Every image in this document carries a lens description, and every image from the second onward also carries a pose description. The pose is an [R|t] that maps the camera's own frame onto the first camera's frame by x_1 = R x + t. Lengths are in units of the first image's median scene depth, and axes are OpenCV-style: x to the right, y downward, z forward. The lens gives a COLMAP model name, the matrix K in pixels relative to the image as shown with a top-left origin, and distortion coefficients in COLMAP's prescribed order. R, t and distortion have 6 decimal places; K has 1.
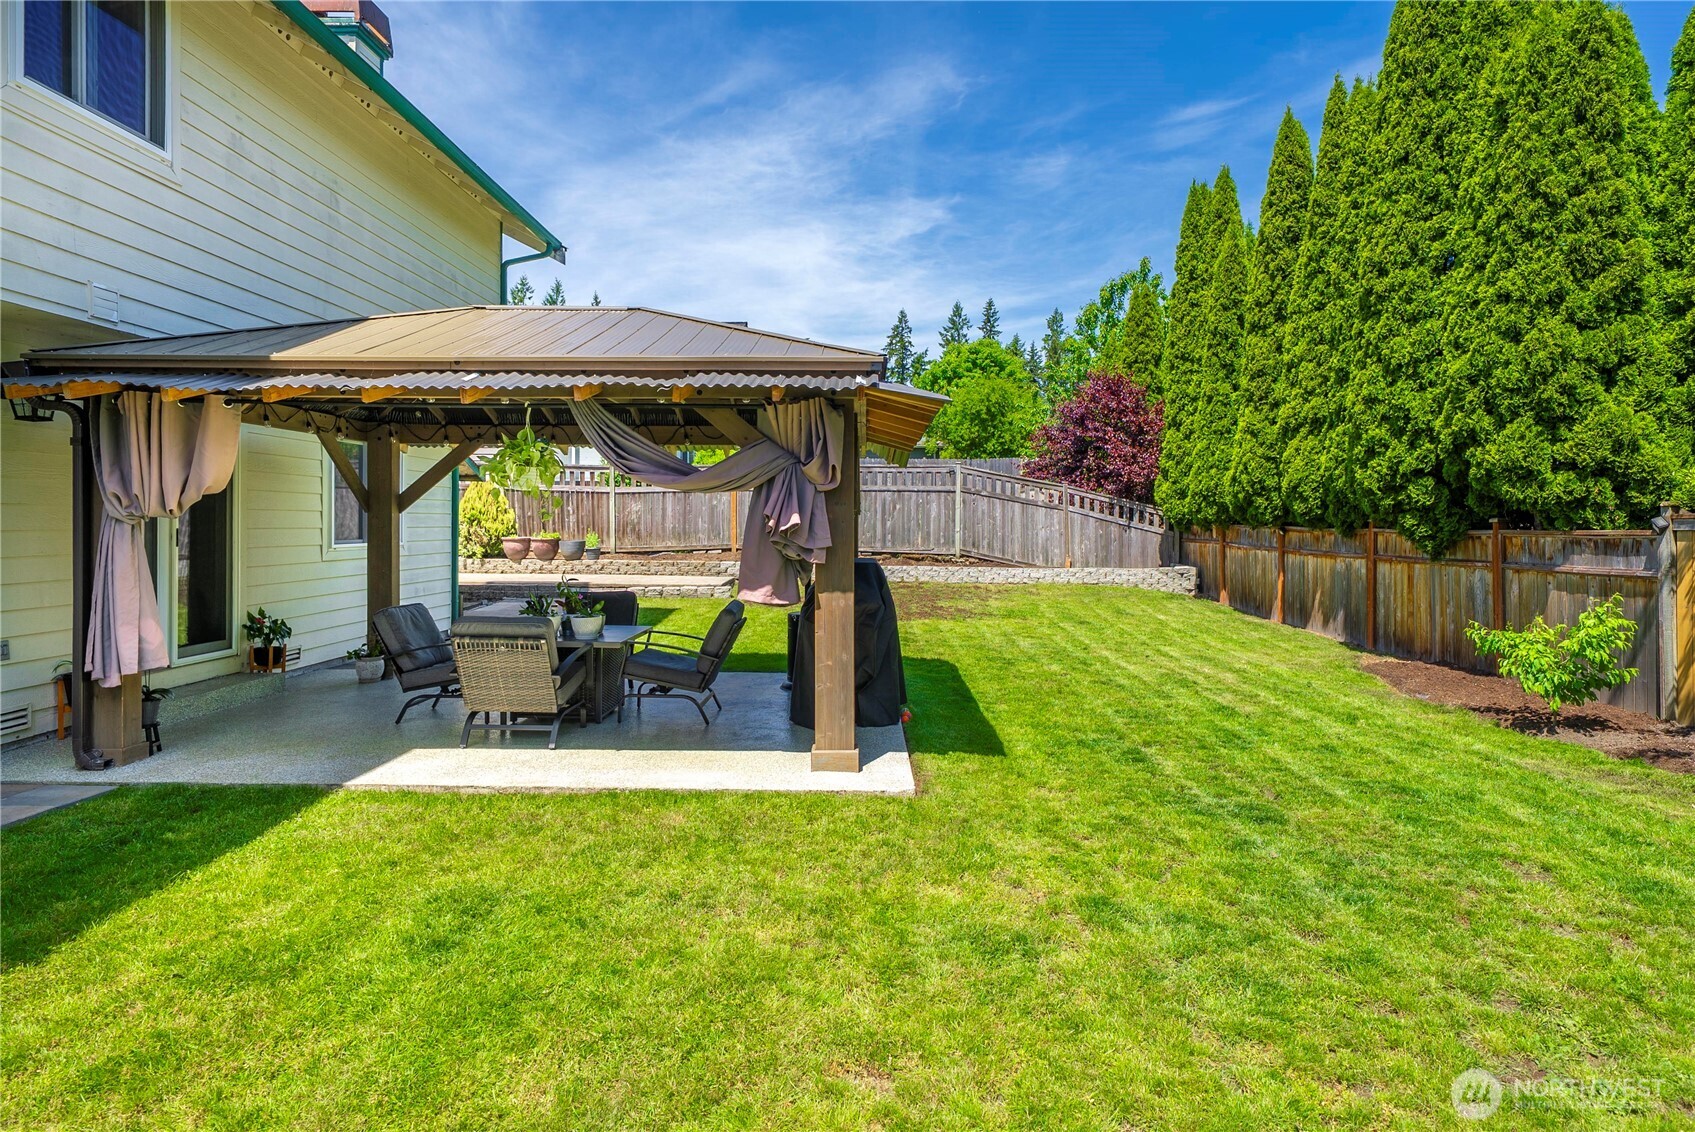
lens RADIAL K [[939.3, 0, 856.1], [0, 939.3, 522.3], [0, 0, 1]] dist [0.000753, 0.000382]
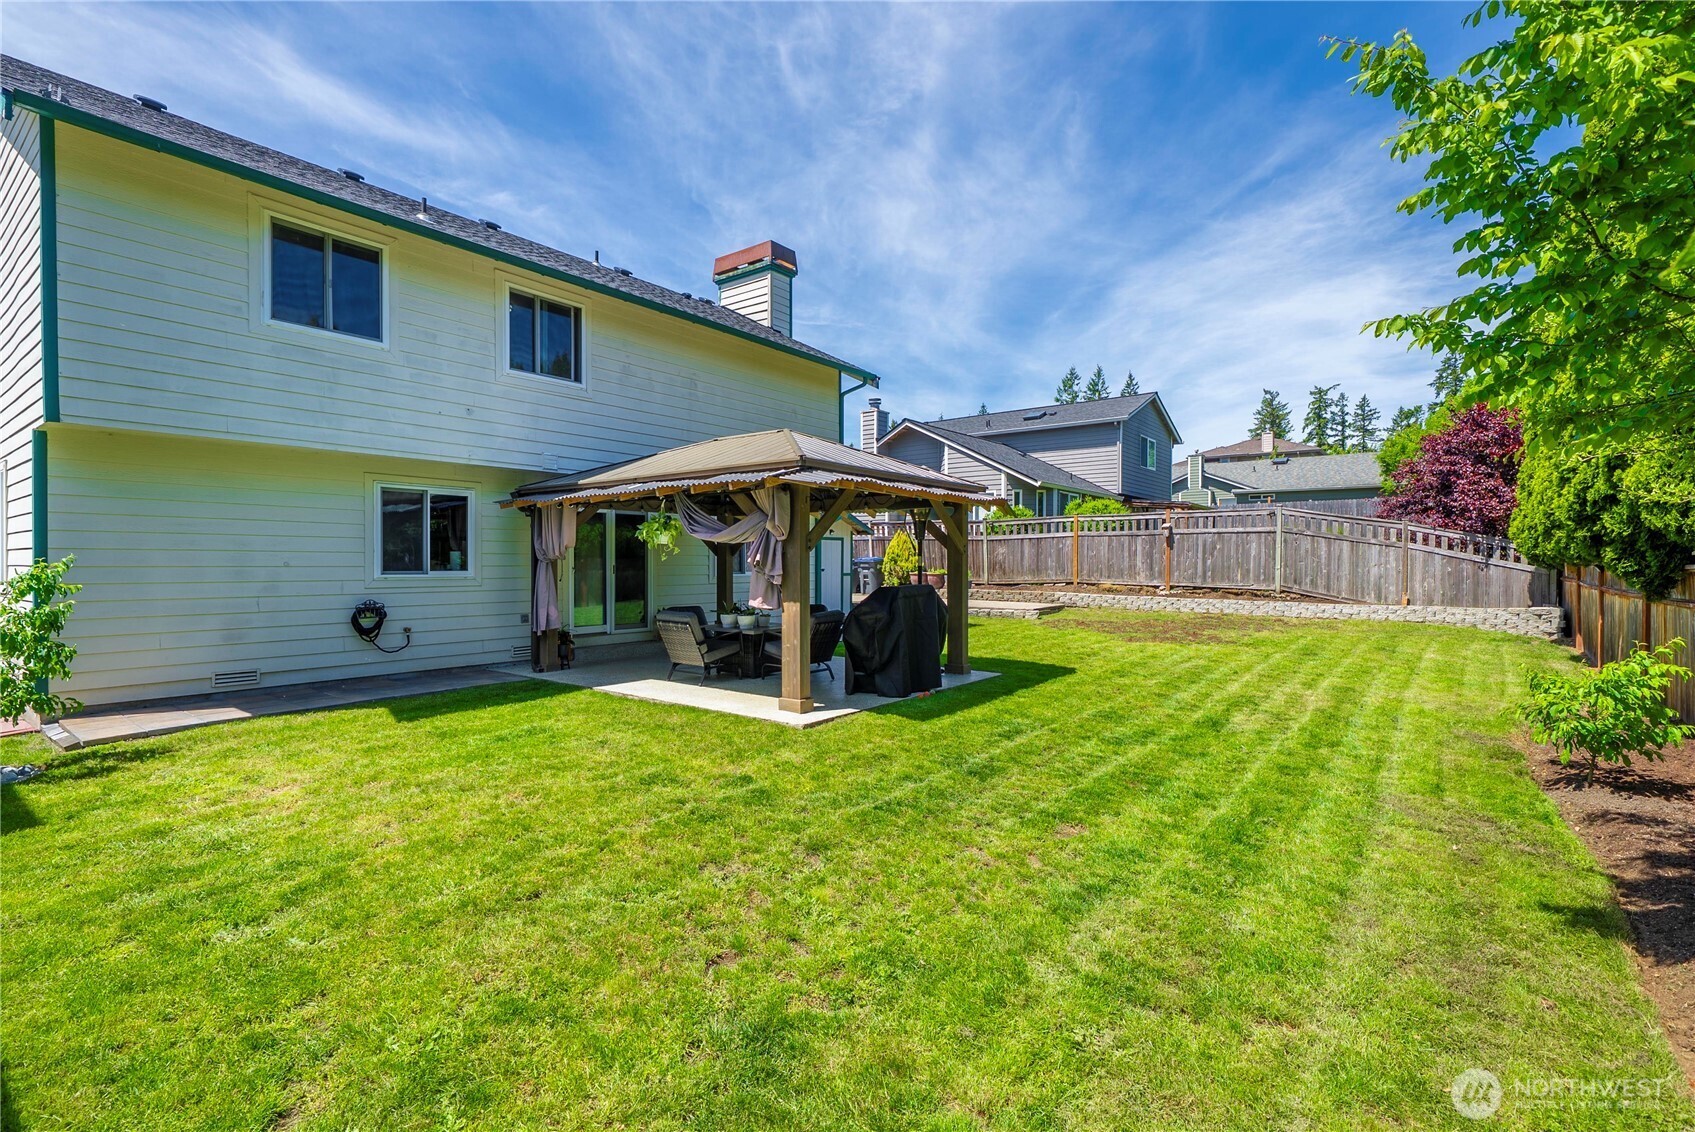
lens RADIAL K [[767.6, 0, 847.5], [0, 767.6, 566.0], [0, 0, 1]] dist [-0.001268, 0.000064]
pose [[0.794792, -0.001731, -0.606880, 0.249509], [0.003797, 0.999991, 0.002120, 0.002694], [0.606870, -0.003989, 0.794791, 0.000374]]
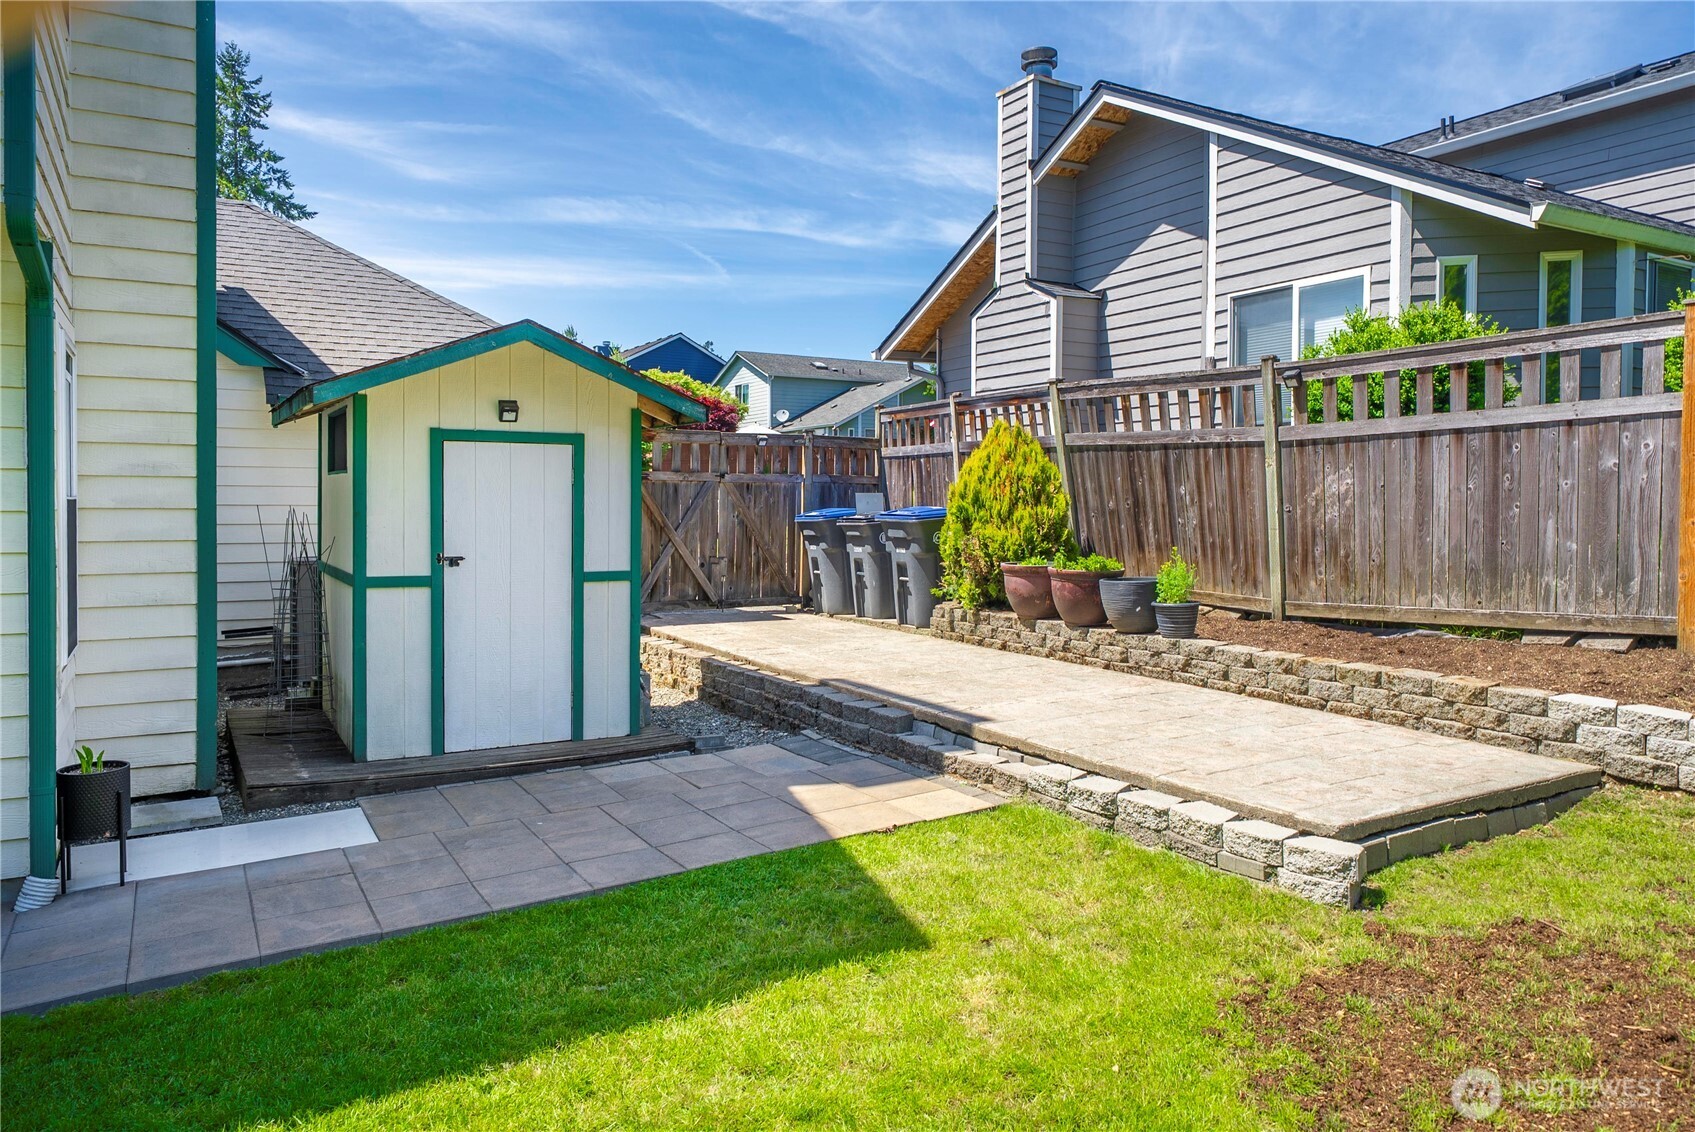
lens RADIAL K [[1153.4, 0, 844.6], [0, 1153.4, 528.5], [0, 0, 1]] dist [-0.000133, -0.001304]
pose [[0.504776, 0.016172, -0.863099, 0.025111], [-0.002912, 0.999851, 0.017031, -0.006928], [0.863246, -0.006084, 0.504747, 0.640824]]
